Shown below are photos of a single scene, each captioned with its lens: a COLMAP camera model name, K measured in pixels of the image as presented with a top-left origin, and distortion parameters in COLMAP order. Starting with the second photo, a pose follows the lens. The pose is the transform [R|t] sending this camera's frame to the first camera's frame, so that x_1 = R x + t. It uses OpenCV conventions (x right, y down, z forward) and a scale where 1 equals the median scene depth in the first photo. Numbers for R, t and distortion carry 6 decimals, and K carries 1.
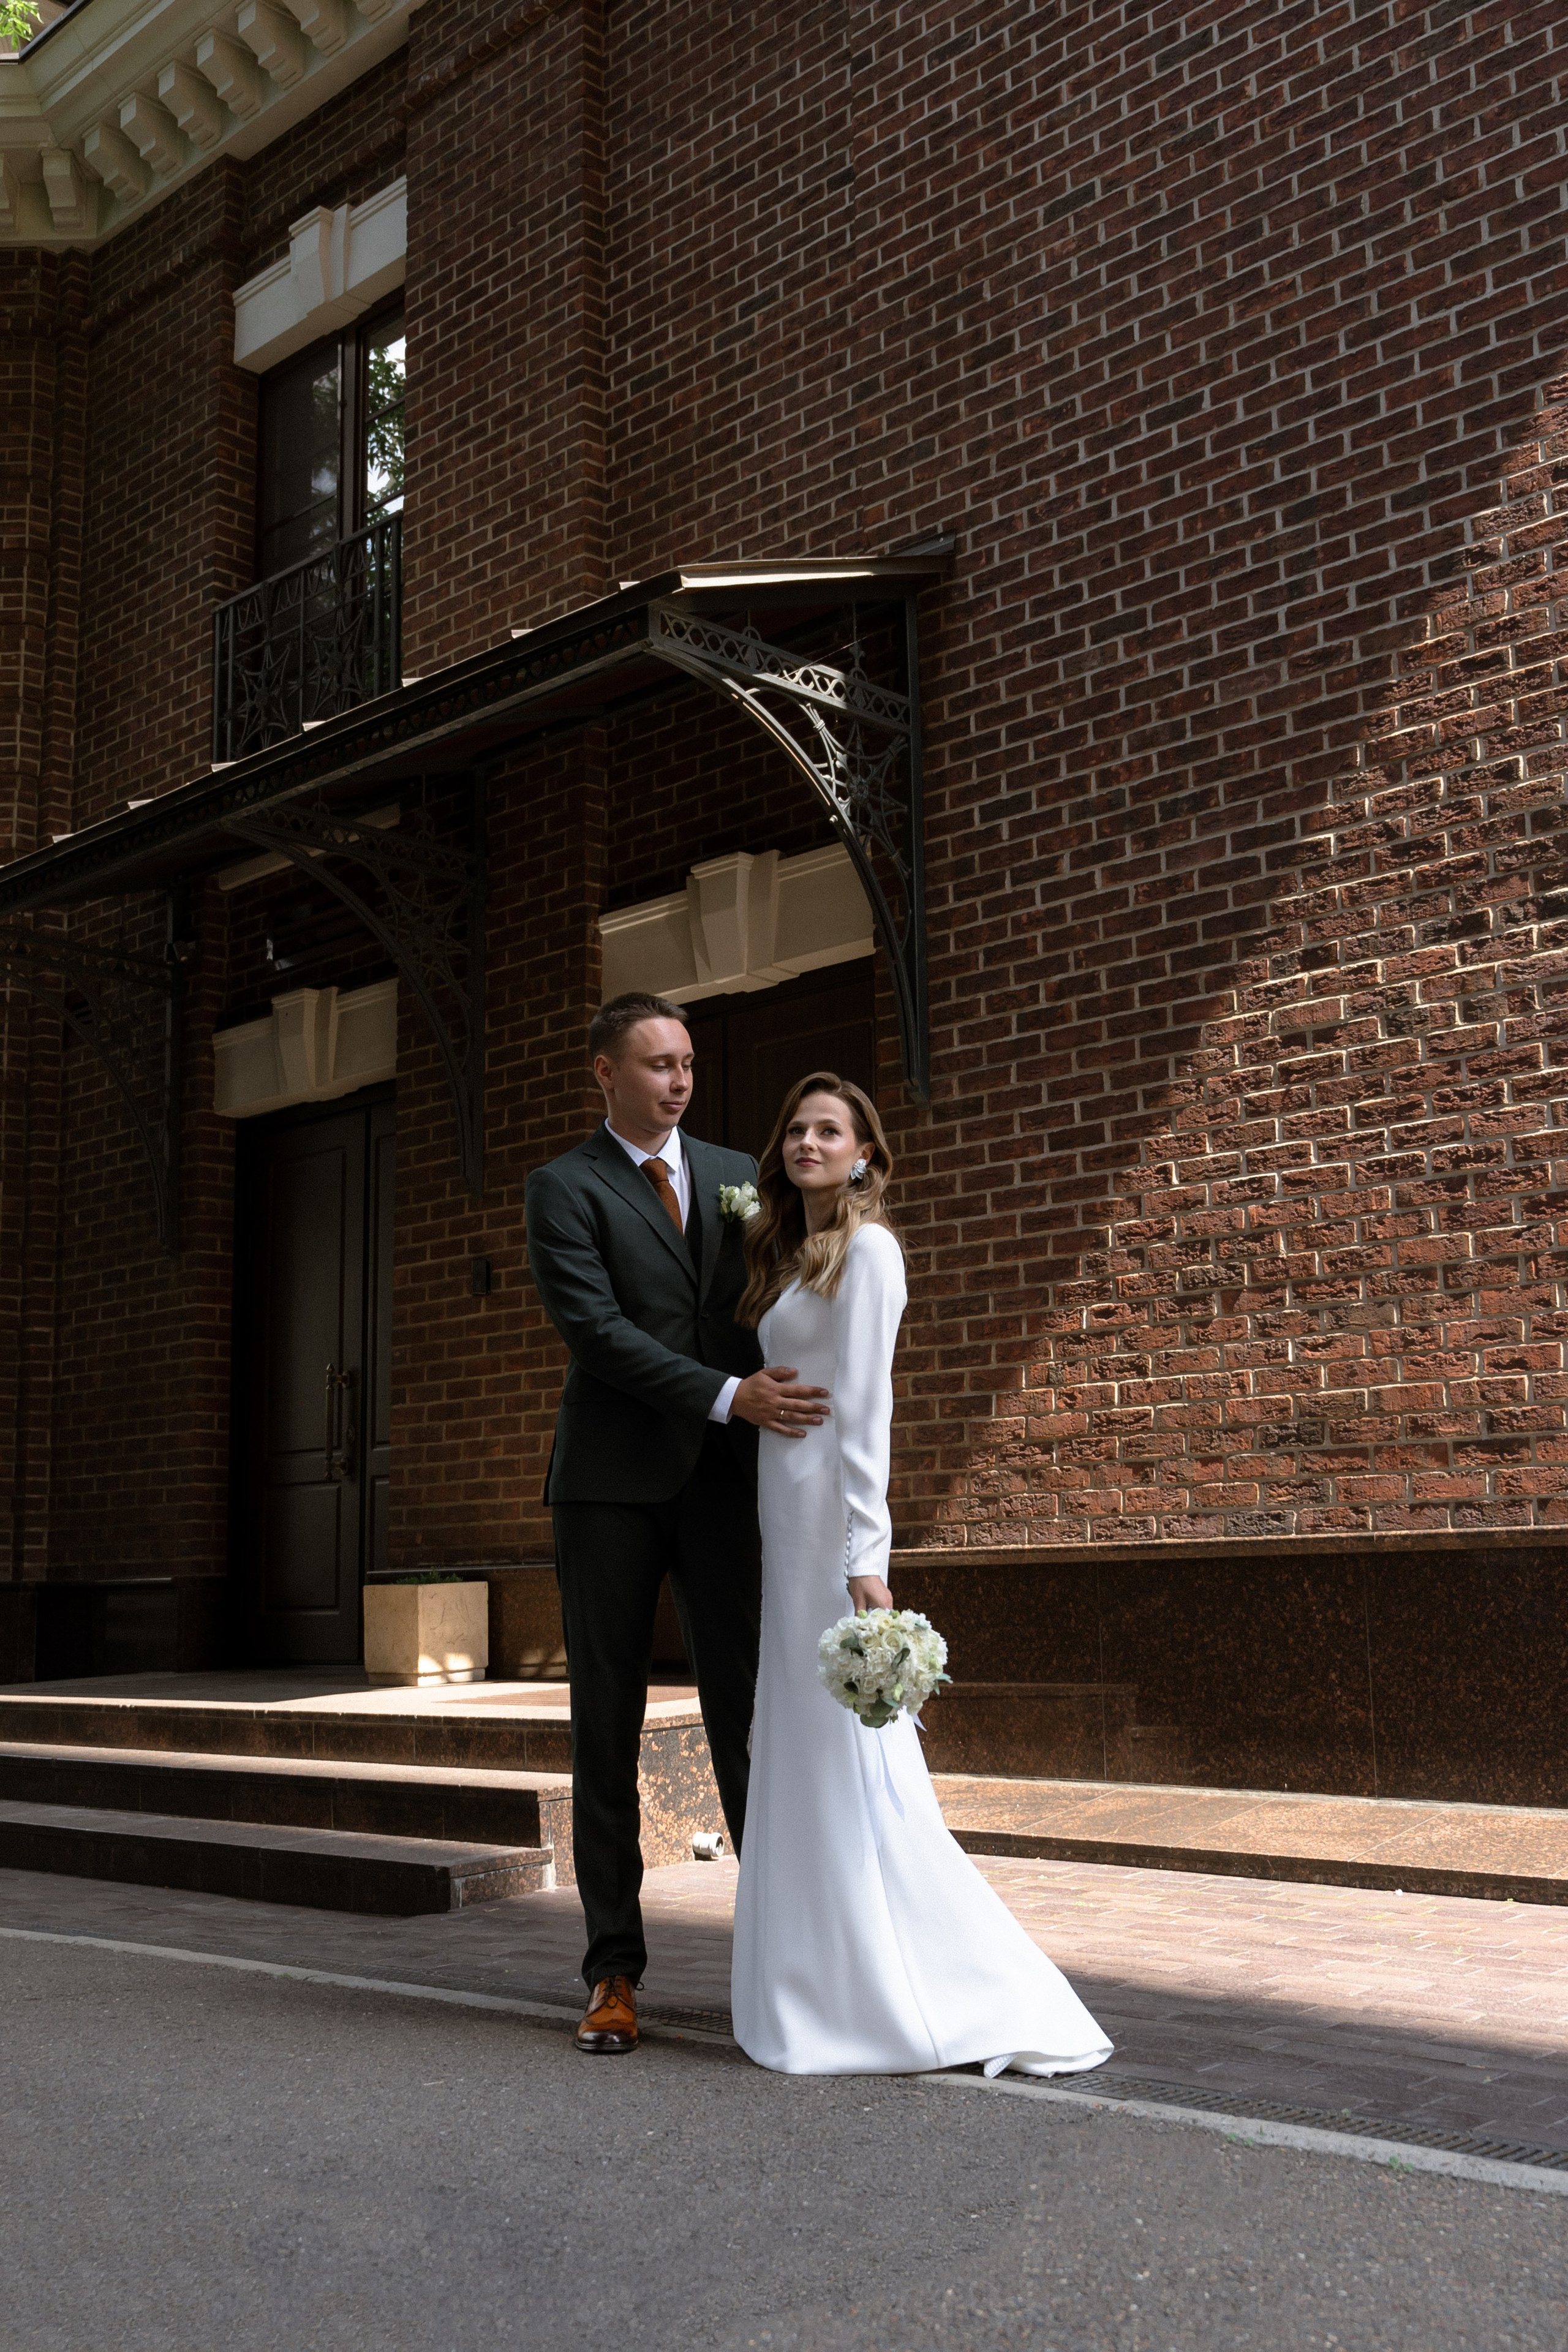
lens RADIAL K [[2593.9, 0, 738.4], [0, 2593.9, 1181.4], [0, 0, 1]] dist [0.015498, 0.000000]
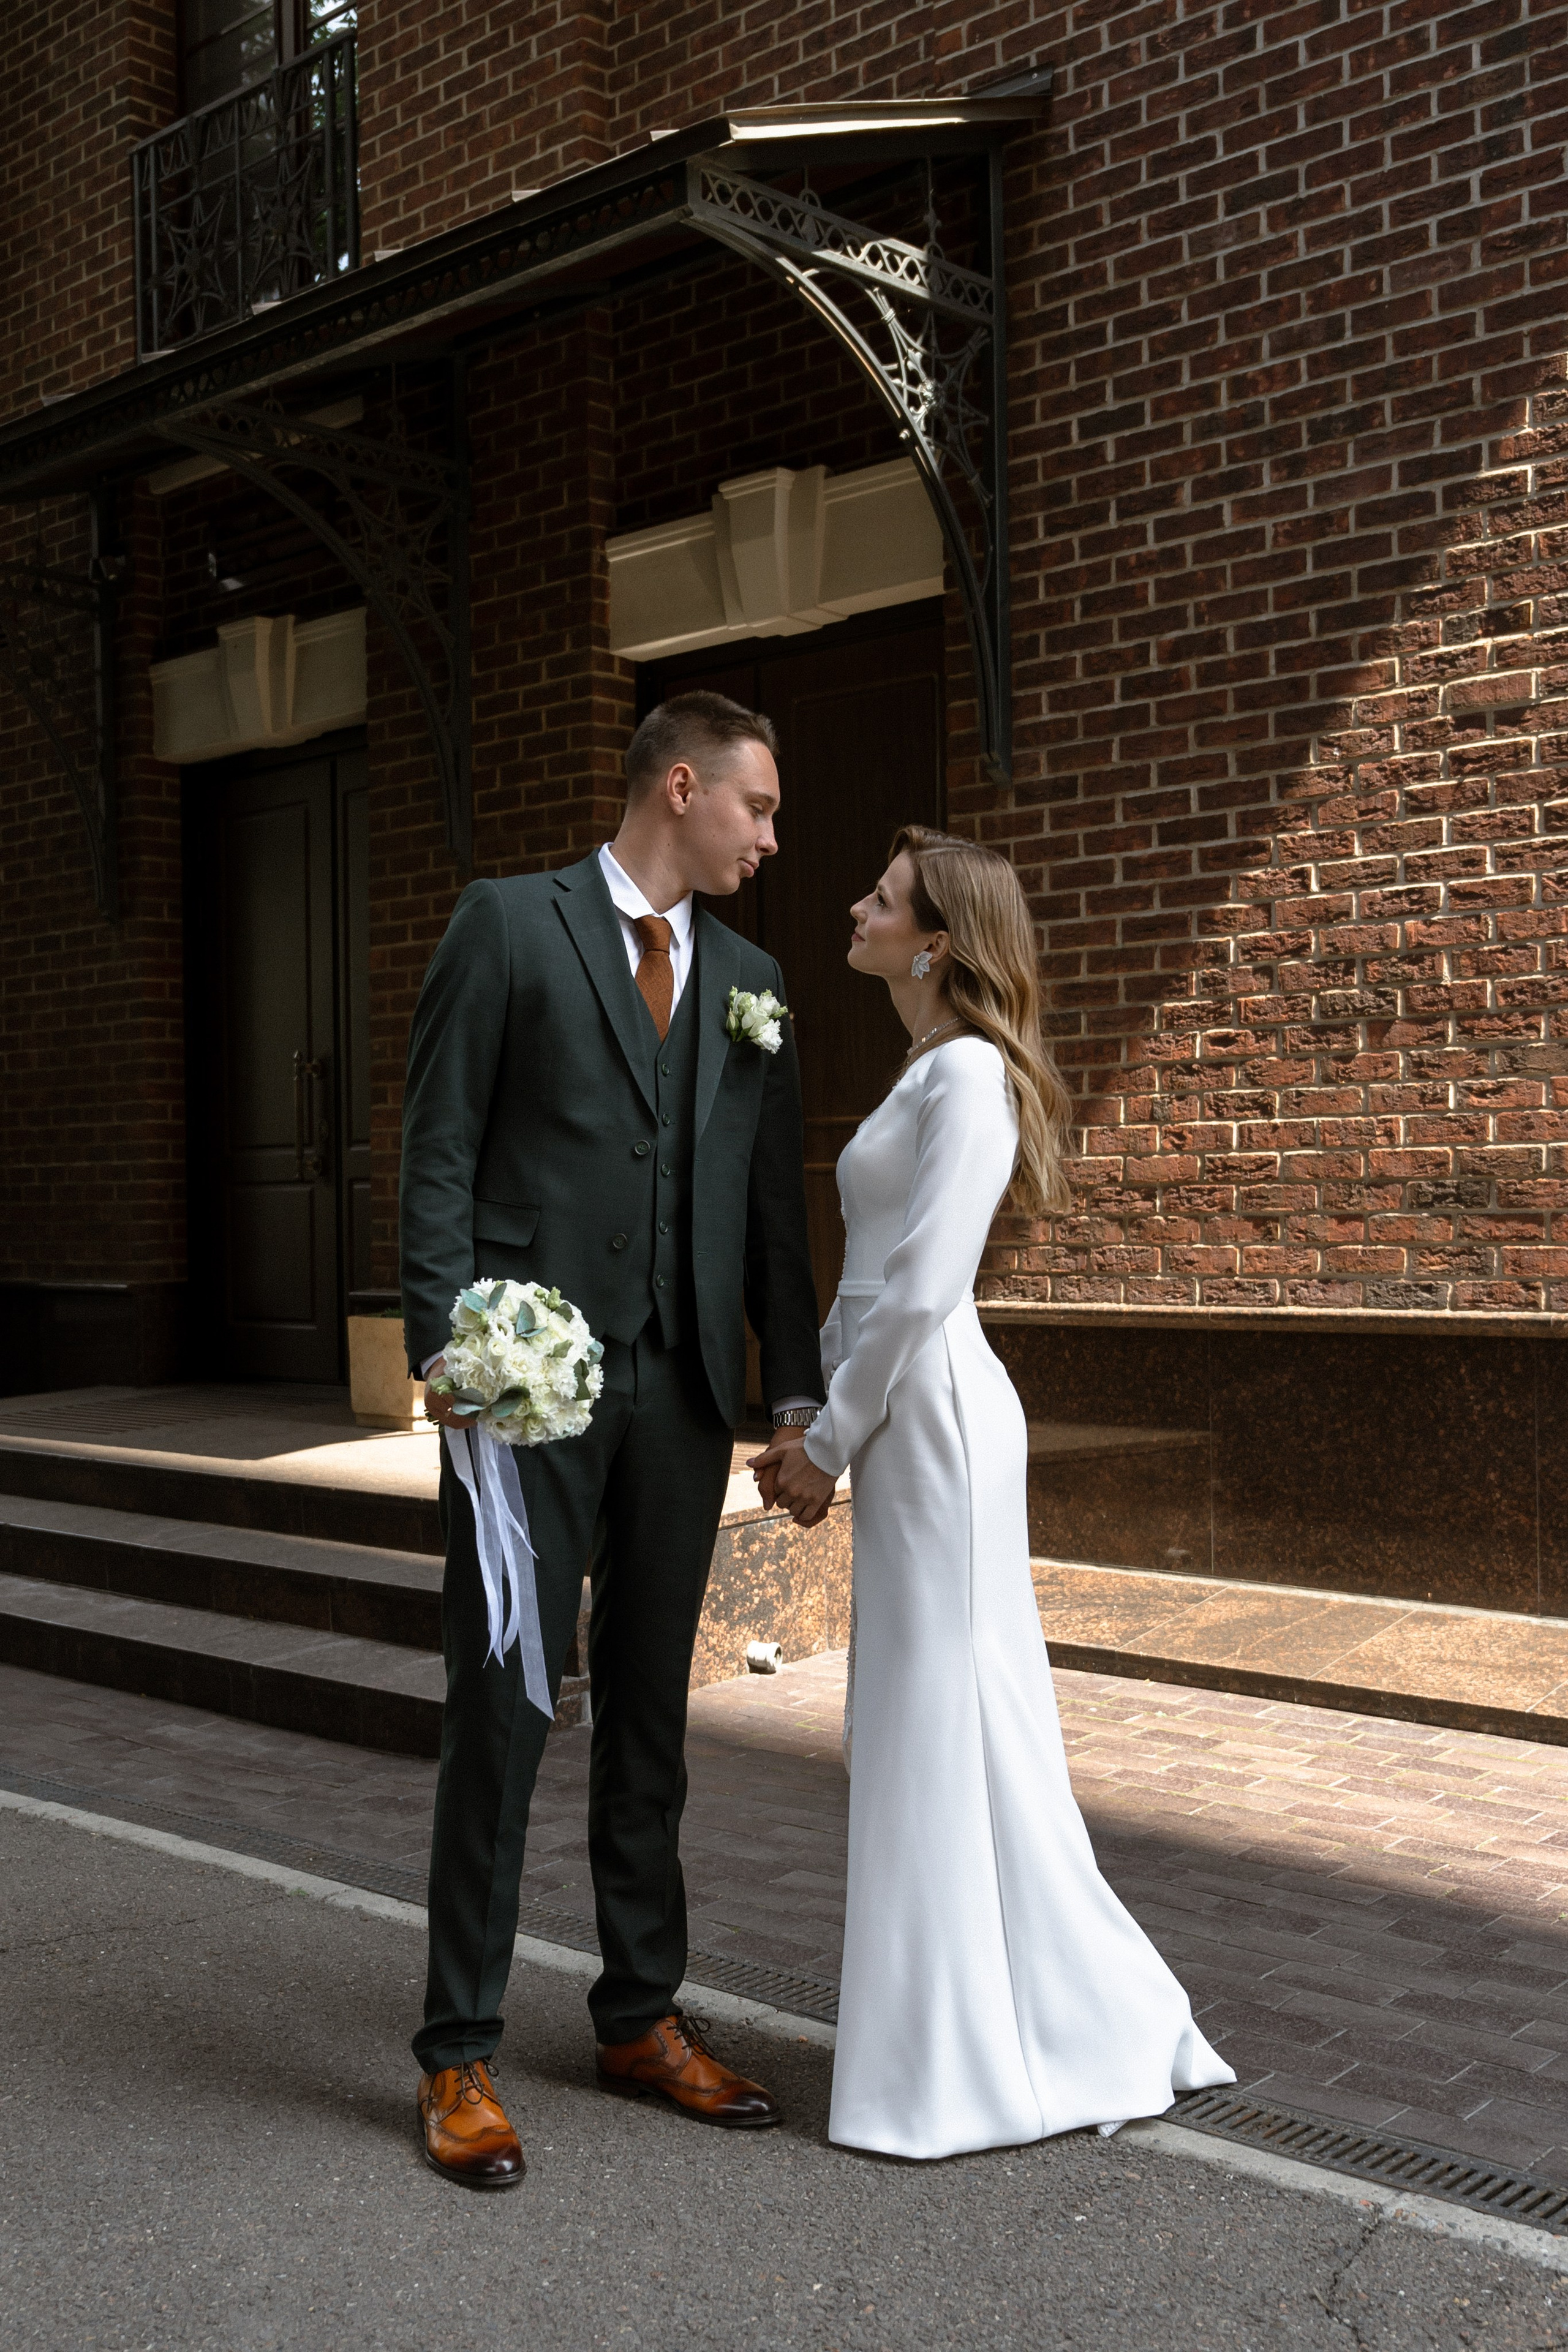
lens RADIAL K [[2593.9, 0, 766.7], [0, 2593.9, 1194.2], [0, 0, 1]] dist [0.015498, 0.000000]
pose [[0.999428, -0.003328, 0.033667, -0.035921], [-0.002397, 0.985683, 0.168590, -0.040987], [-0.033746, -0.168574, 0.985111, 0.148088]]
